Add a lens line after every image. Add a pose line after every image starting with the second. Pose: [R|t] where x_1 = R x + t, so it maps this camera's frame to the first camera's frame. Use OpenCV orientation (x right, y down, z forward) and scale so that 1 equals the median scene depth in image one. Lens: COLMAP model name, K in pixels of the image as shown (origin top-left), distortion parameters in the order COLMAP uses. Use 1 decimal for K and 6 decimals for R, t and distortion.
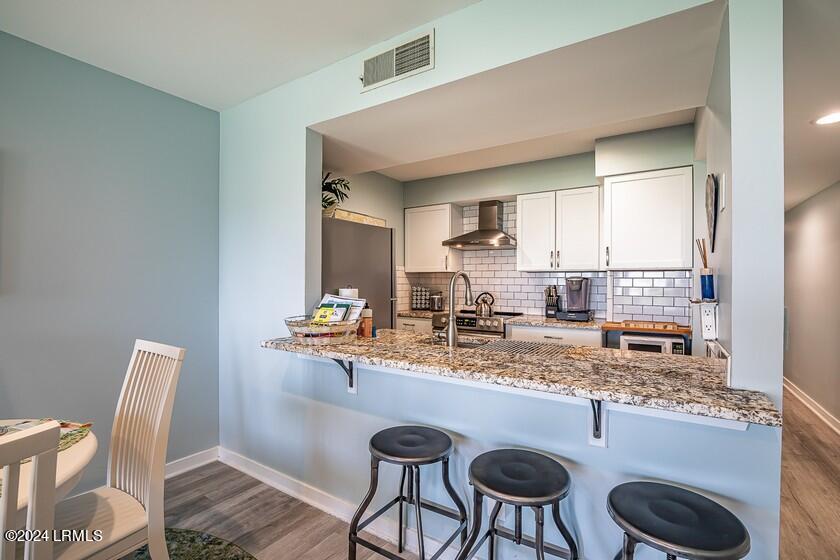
lens RADIAL K [[383.3, 0, 429.7], [0, 383.3, 282.1], [0, 0, 1]] dist [-0.027680, 0.001019]
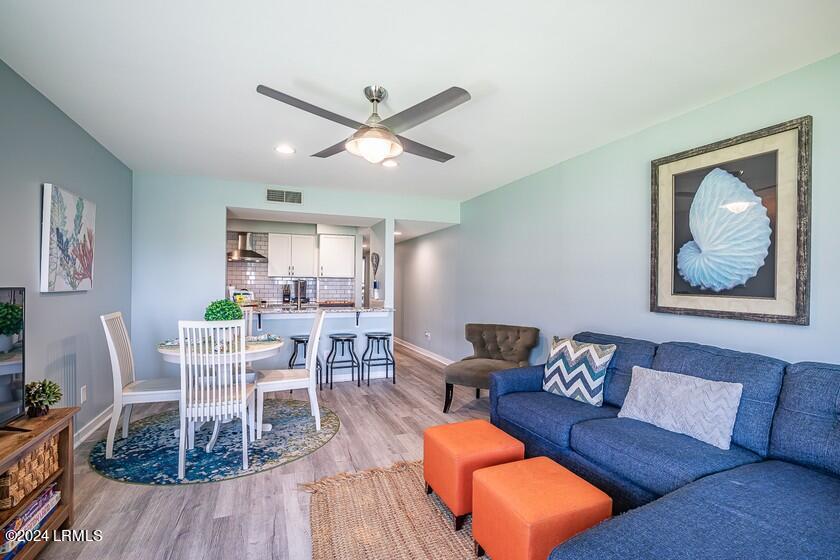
lens RADIAL K [[383.3, 0, 429.7], [0, 383.3, 282.1], [0, 0, 1]] dist [-0.027680, 0.001019]
pose [[0.575381, 0.007144, 0.817854, -0.780364], [-0.007423, 0.999966, -0.003513, -0.001896], [-0.817852, -0.004050, 0.575414, -0.611645]]
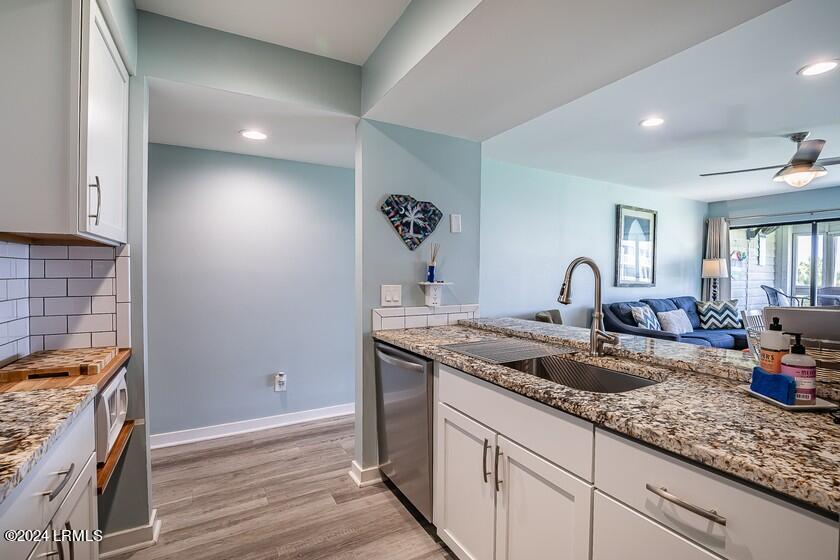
lens RADIAL K [[390.7, 0, 441.5], [0, 390.7, 274.4], [0, 0, 1]] dist [-0.017598, 0.000252]
pose [[-0.886909, -0.008342, 0.461870, -0.019349], [-0.006052, 0.999961, 0.006440, 0.001260], [-0.461905, 0.002916, -0.886924, 0.967247]]
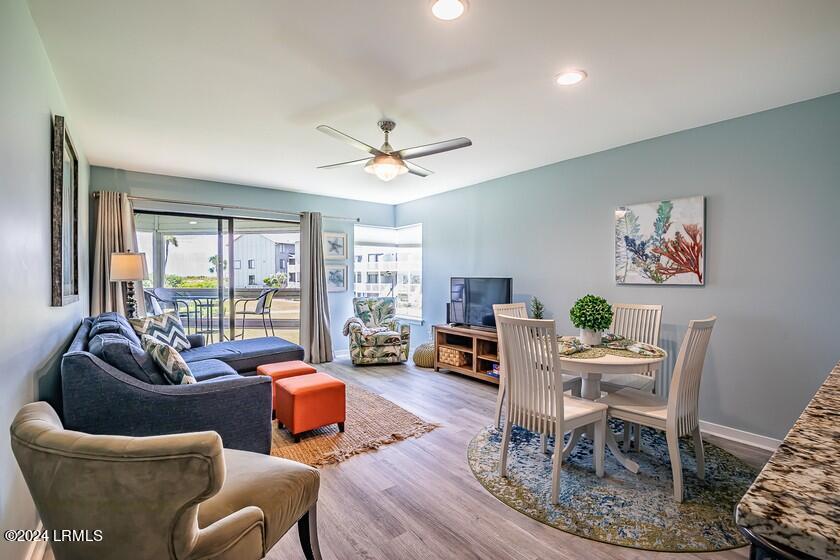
lens RADIAL K [[382.3, 0, 424.6], [0, 382.3, 281.5], [0, 0, 1]] dist [-0.030806, 0.000164]
pose [[-0.350779, 0.012224, -0.936378, 0.395339], [-0.004133, 0.999885, 0.014601, 0.001655], [0.936449, 0.008992, -0.350688, 0.175102]]
